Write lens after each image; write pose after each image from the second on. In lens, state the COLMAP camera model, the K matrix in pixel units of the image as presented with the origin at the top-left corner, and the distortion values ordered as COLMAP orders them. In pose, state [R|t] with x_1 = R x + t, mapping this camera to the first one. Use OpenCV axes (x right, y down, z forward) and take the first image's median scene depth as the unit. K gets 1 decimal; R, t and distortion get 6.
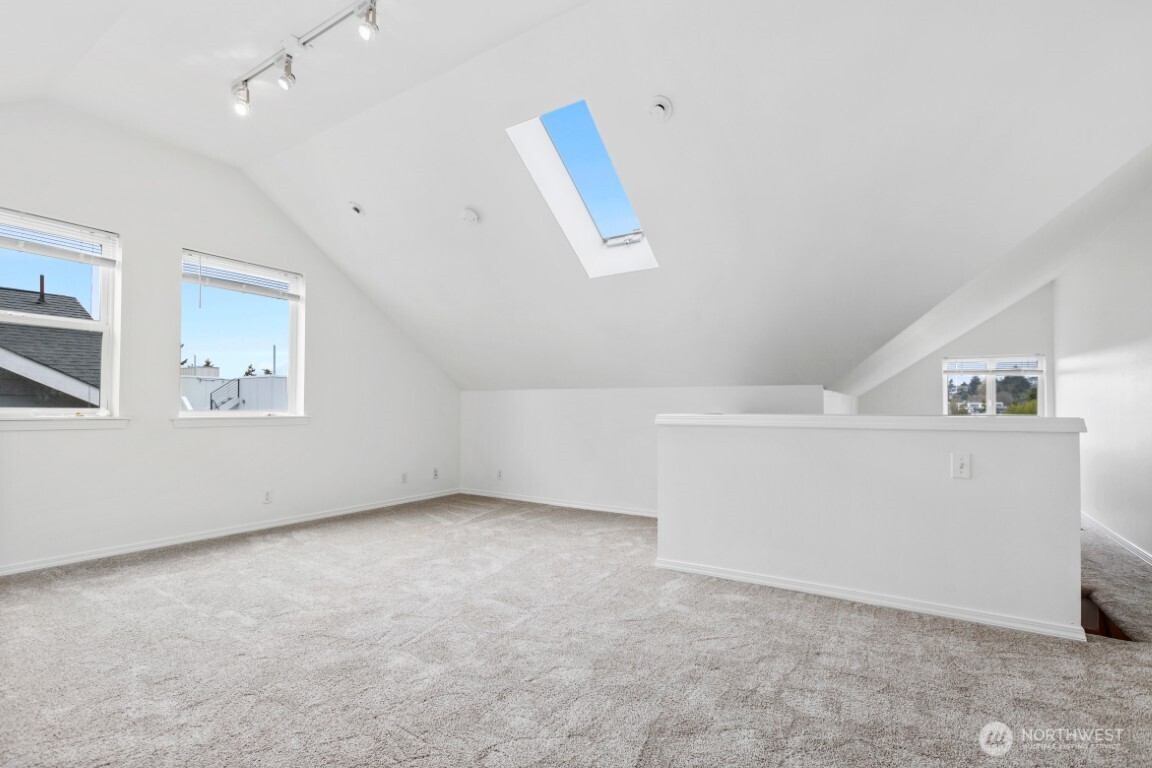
lens RADIAL K [[540.6, 0, 551.8], [0, 540.6, 395.8], [0, 0, 1]] dist [-0.001685, 0.000370]
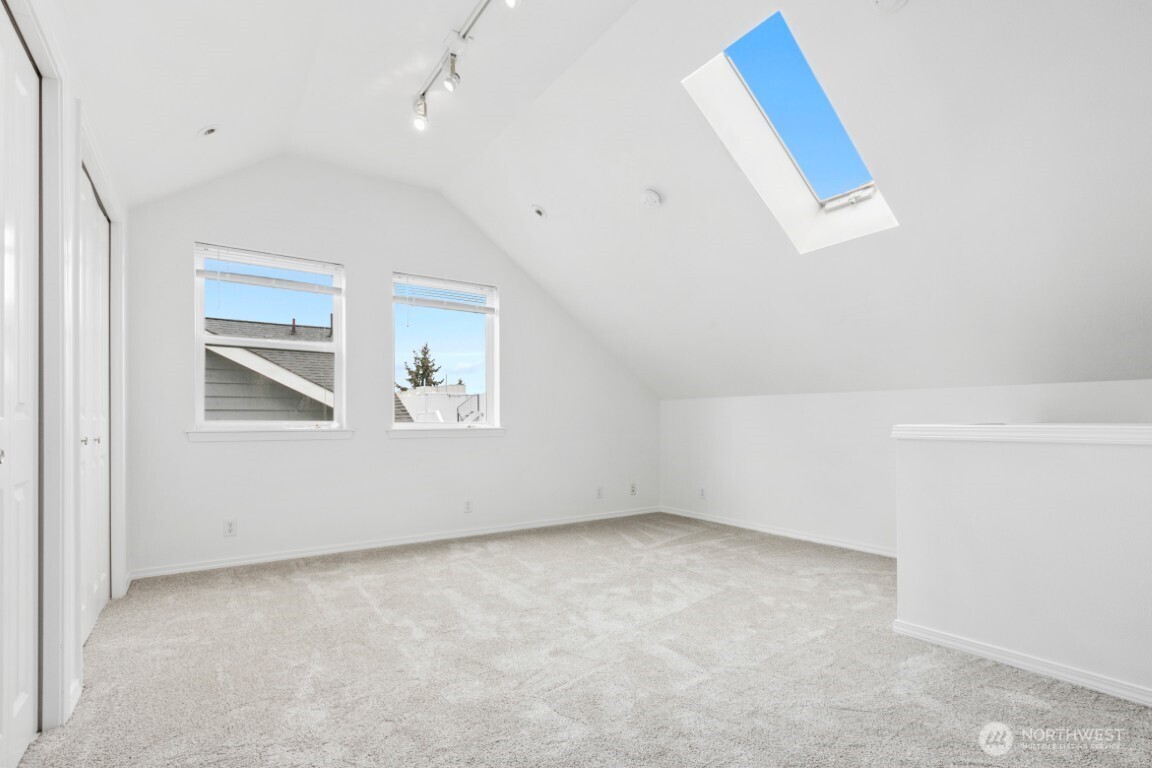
lens RADIAL K [[540.6, 0, 575.8], [0, 540.6, 416.0], [0, 0, 1]] dist [-0.001685, 0.000370]
pose [[0.929362, -0.008601, -0.369070, 0.056788], [0.014381, 0.999813, 0.012915, 0.005736], [0.368890, -0.017311, 0.929312, 0.141864]]
